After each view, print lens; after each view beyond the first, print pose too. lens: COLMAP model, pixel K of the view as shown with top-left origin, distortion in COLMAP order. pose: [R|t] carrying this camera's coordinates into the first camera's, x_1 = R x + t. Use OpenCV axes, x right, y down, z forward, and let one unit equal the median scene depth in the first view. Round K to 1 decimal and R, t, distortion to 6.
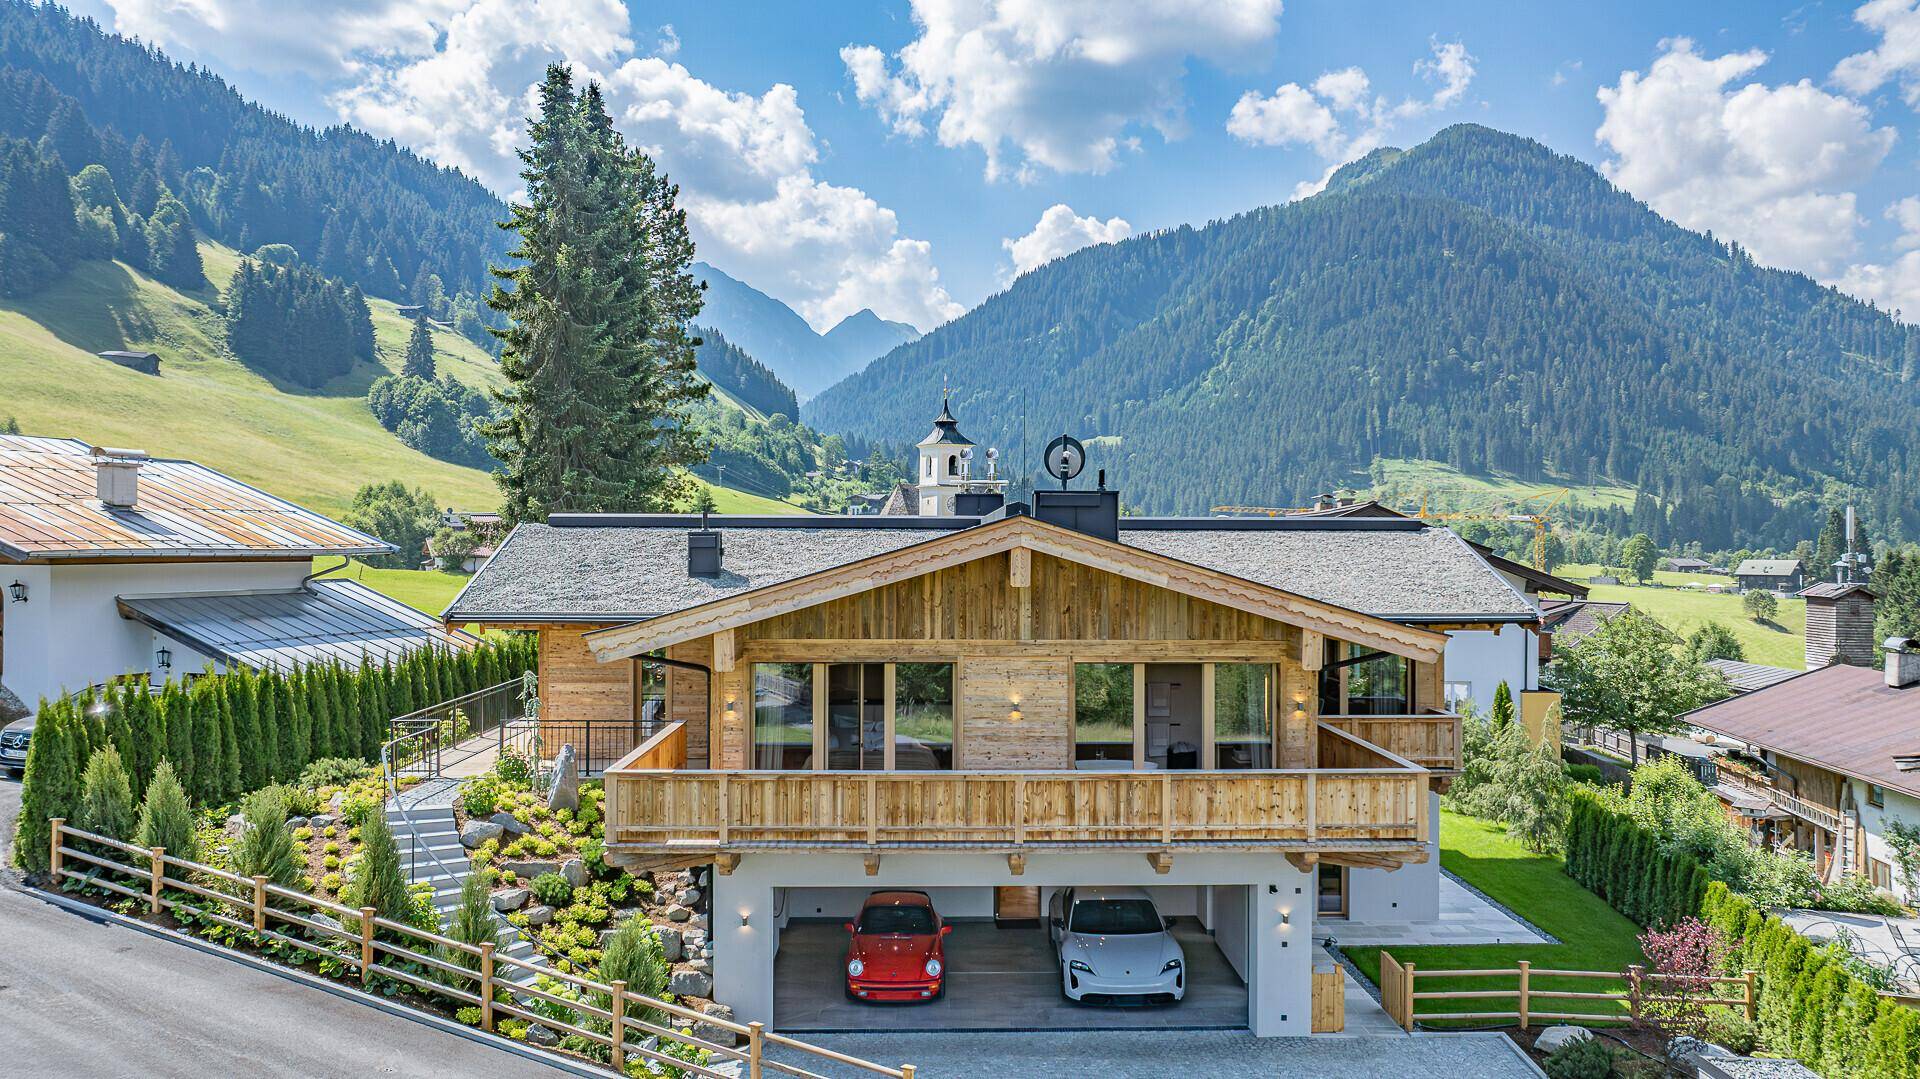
lens RADIAL K [[1350.1, 0, 973.7], [0, 1350.1, 540.2], [0, 0, 1]] dist [-0.023762, 0.001149]
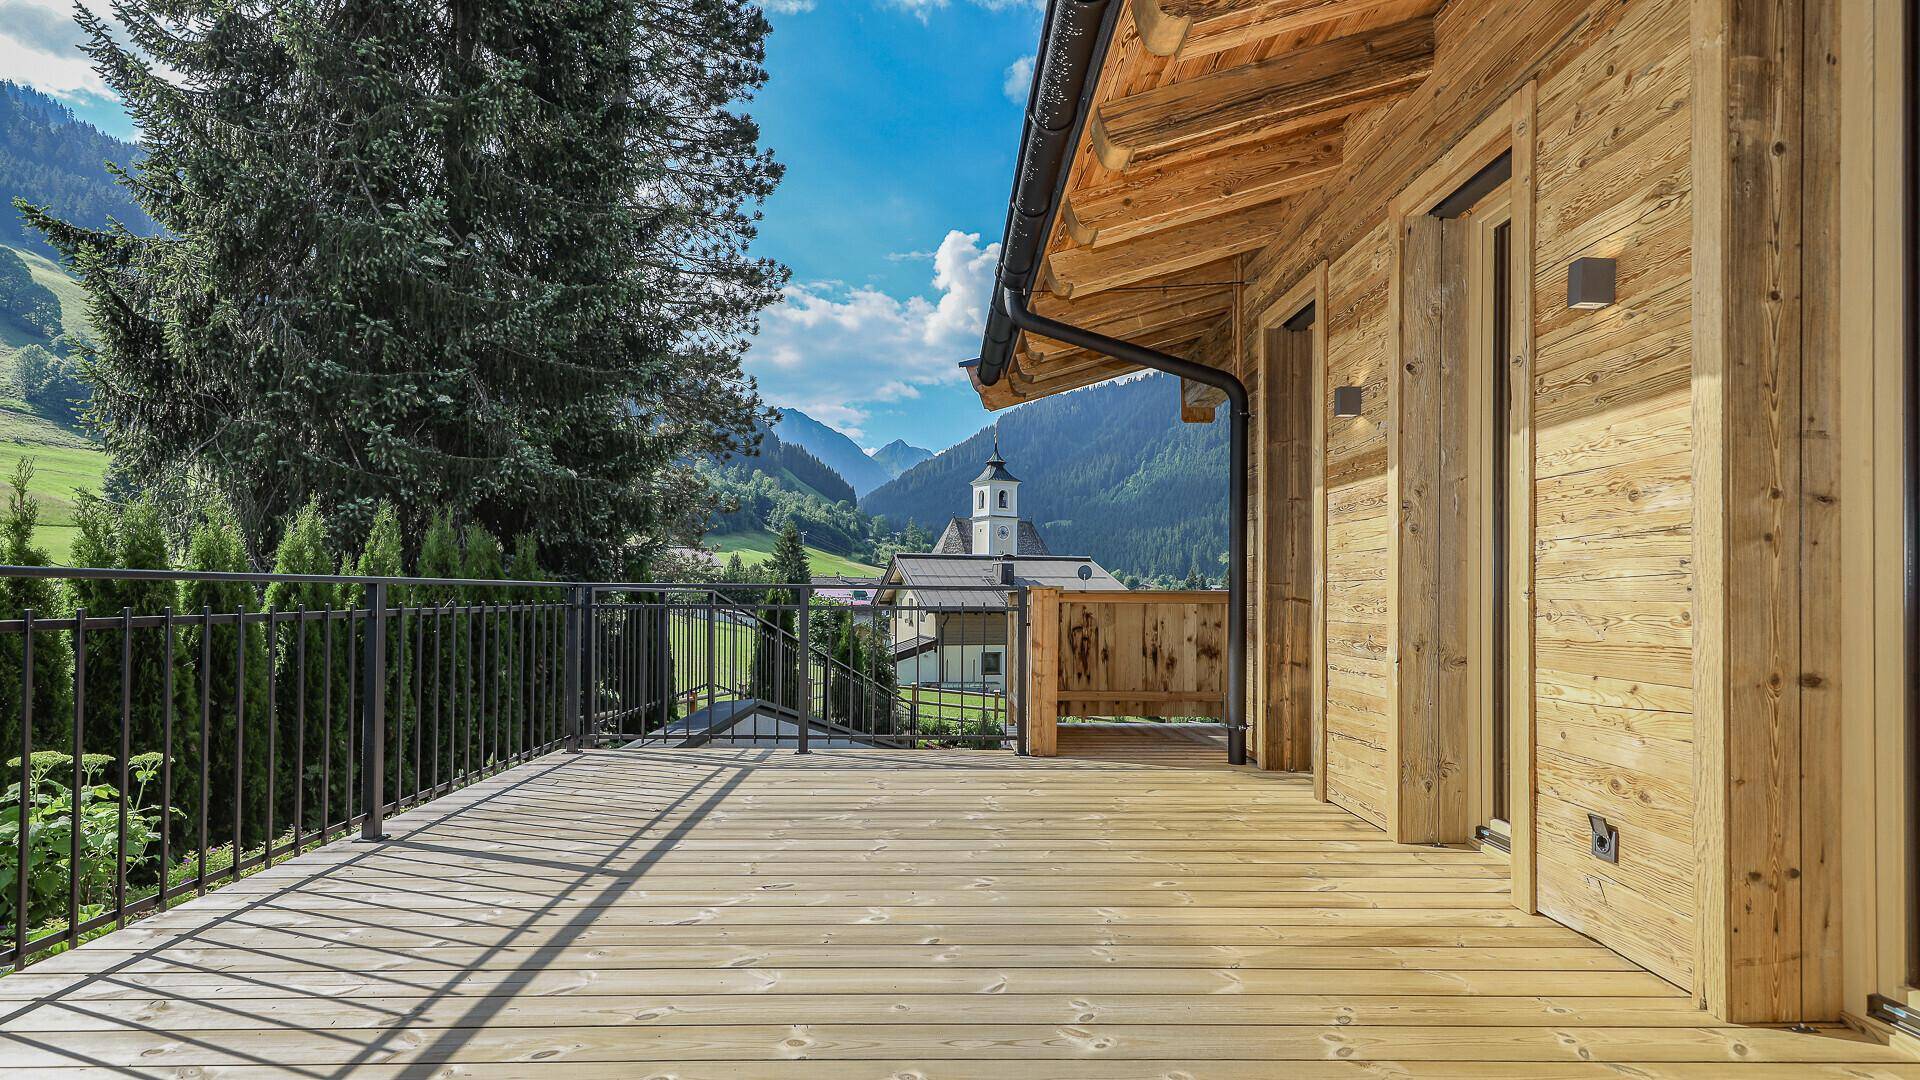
lens RADIAL K [[1350.1, 0, 973.7], [0, 1350.1, 540.7], [0, 0, 1]] dist [-0.023762, 0.001149]
pose [[0.998873, 0.000937, -0.047456, 0.185609], [-0.001632, 0.999892, -0.014619, -0.082295], [0.047437, 0.014680, 0.998766, -1.304395]]
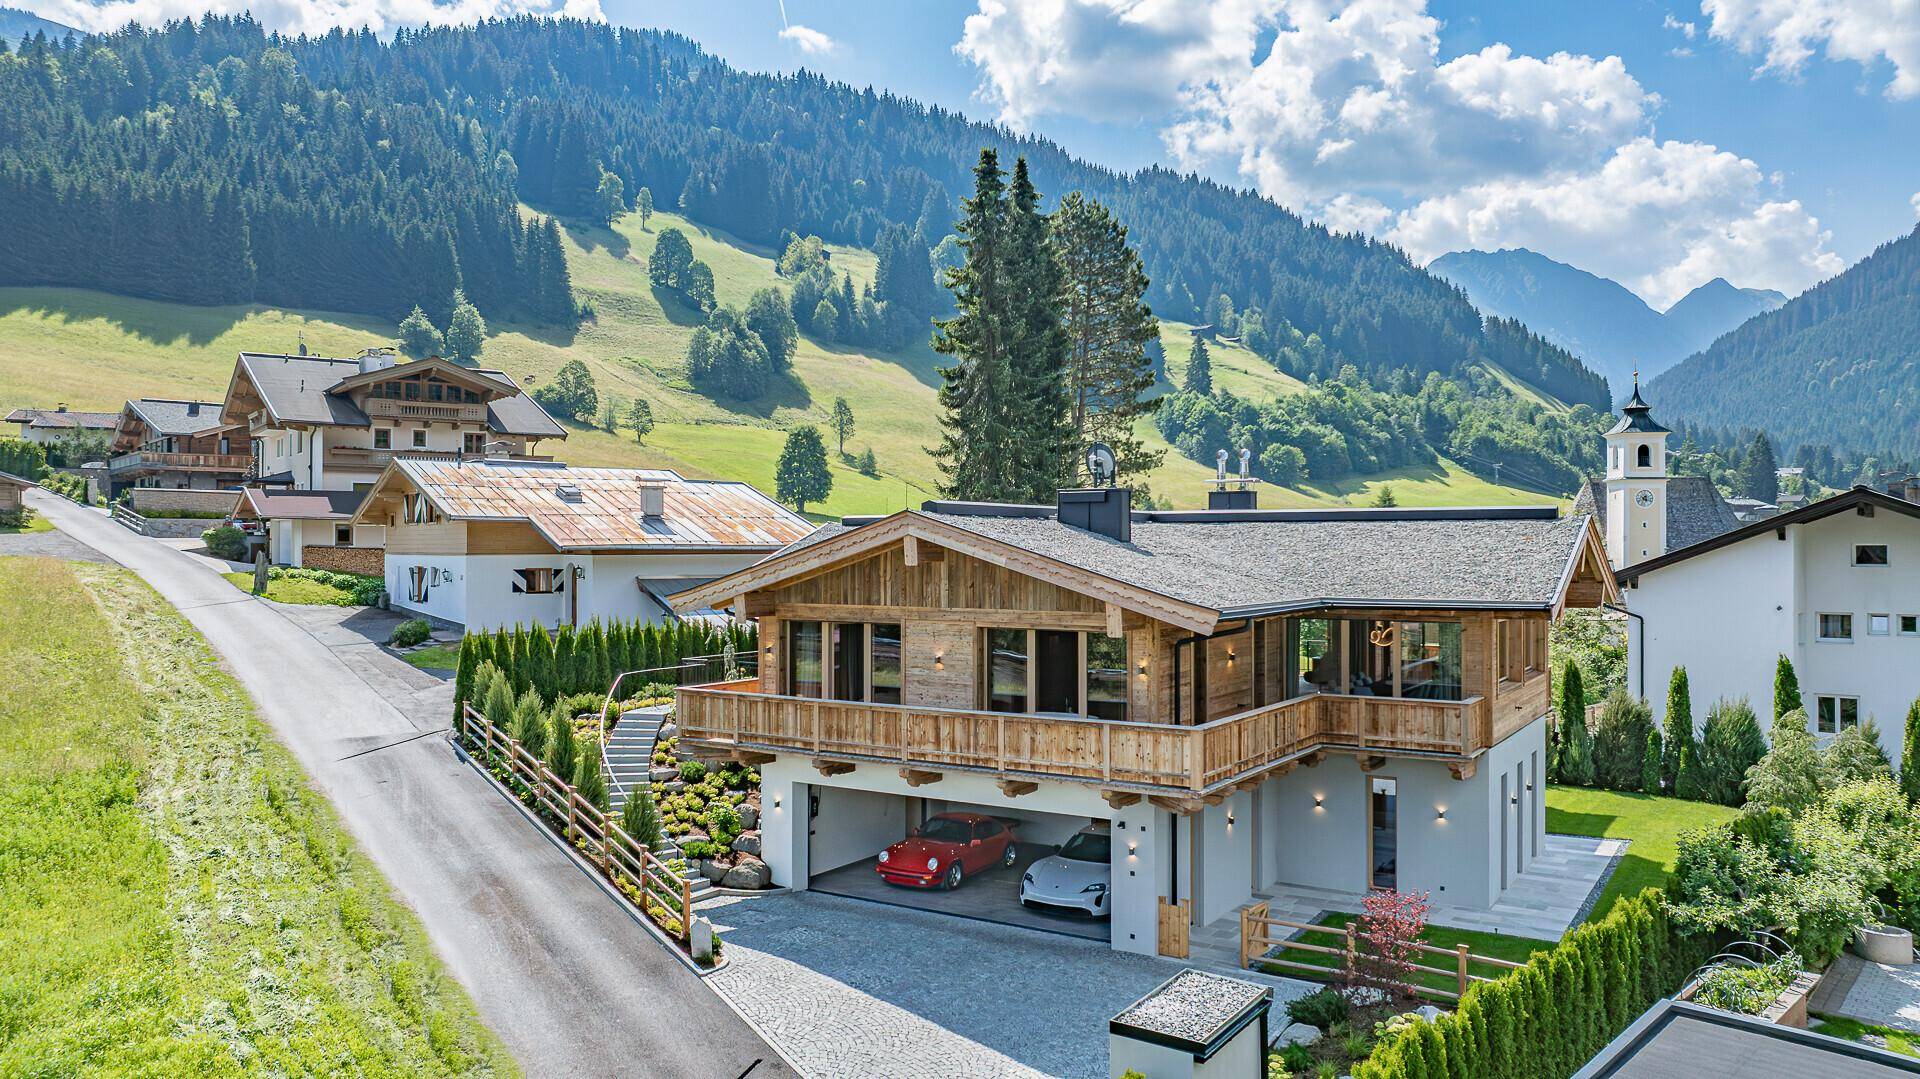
lens RADIAL K [[1348.5, 0, 960.0], [0, 1348.5, 539.5], [0, 0, 1]] dist [-0.017169, 0.001675]
pose [[0.825887, -0.007647, -0.563784, 0.029164], [0.006194, 0.999971, -0.004490, 0.000552], [0.563802, 0.000216, 0.825910, -0.001906]]
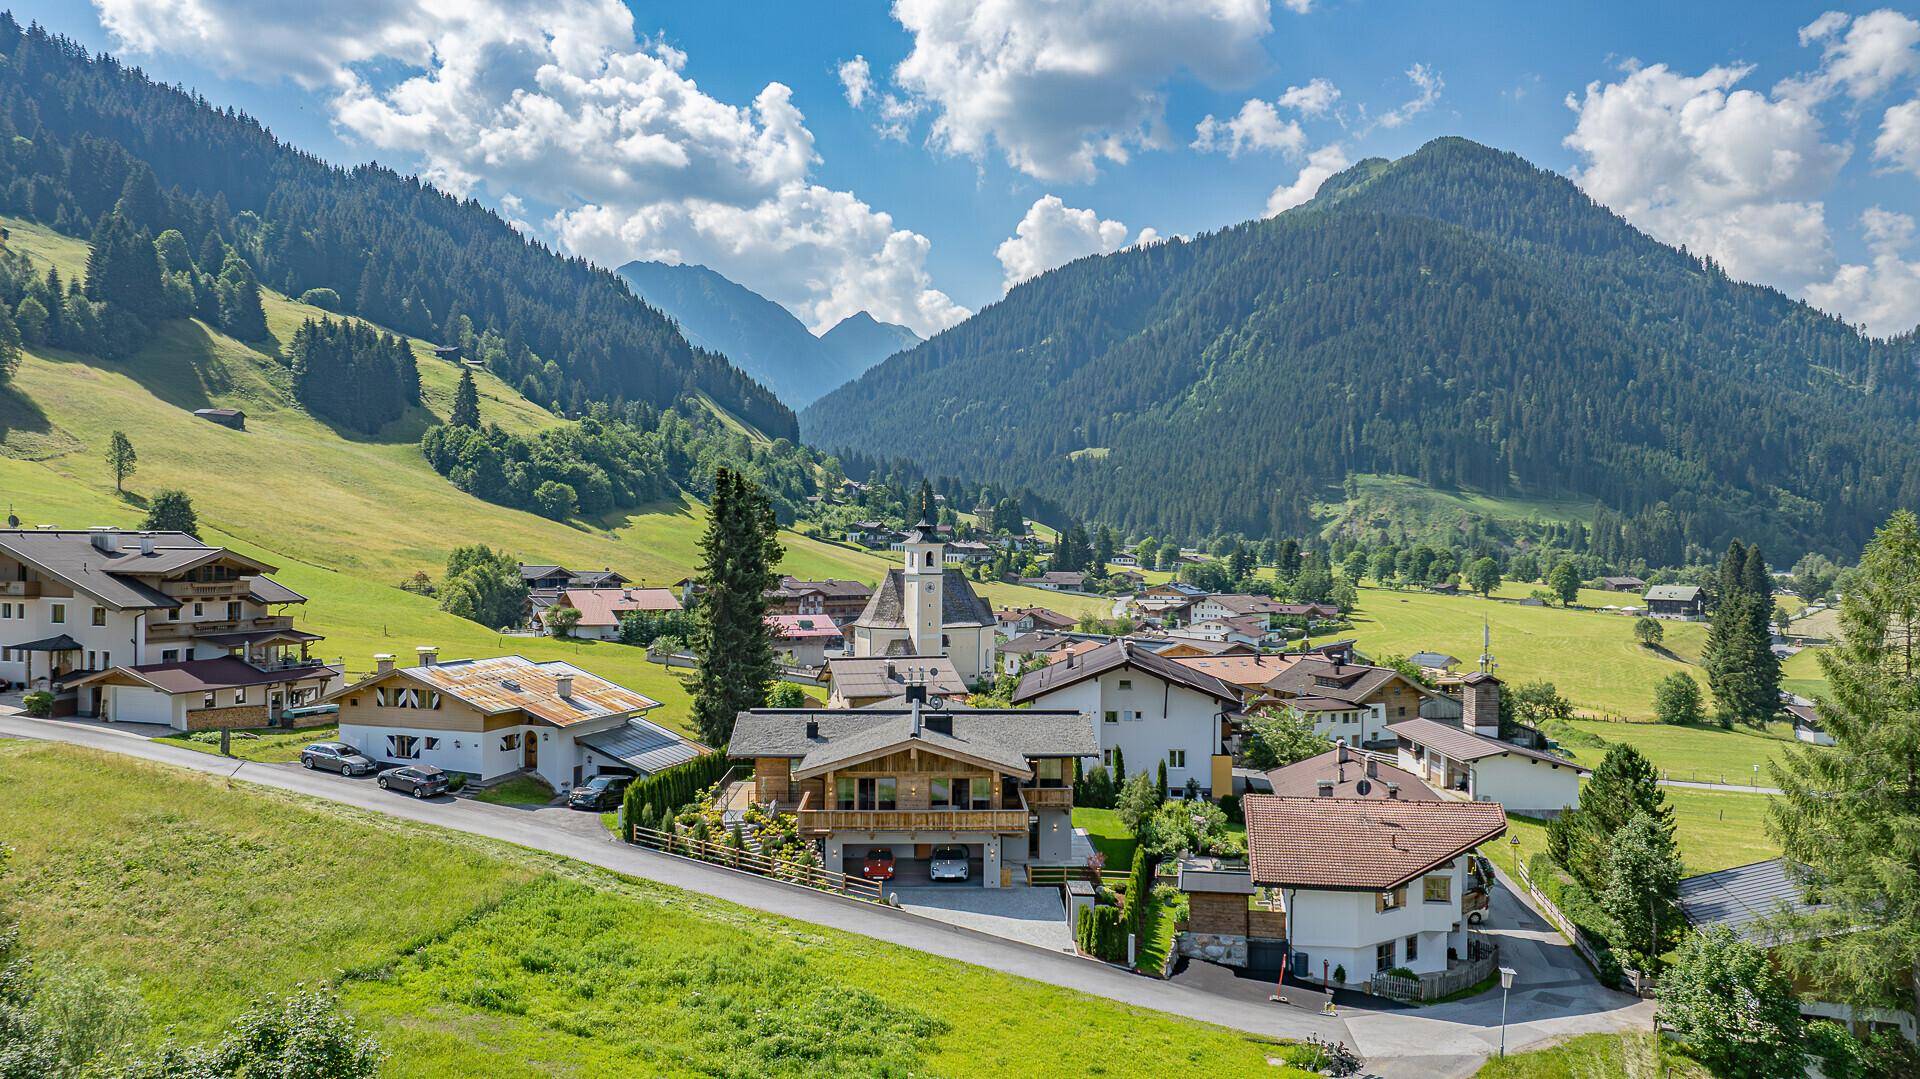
lens RADIAL K [[1350.1, 0, 973.7], [0, 1350.1, 540.2], [0, 0, 1]] dist [-0.023762, 0.001149]
pose [[0.999996, 0.000780, 0.002635, 0.006587], [-0.000784, 0.999999, 0.001381, -0.019626], [-0.002633, -0.001383, 0.999996, -0.091759]]
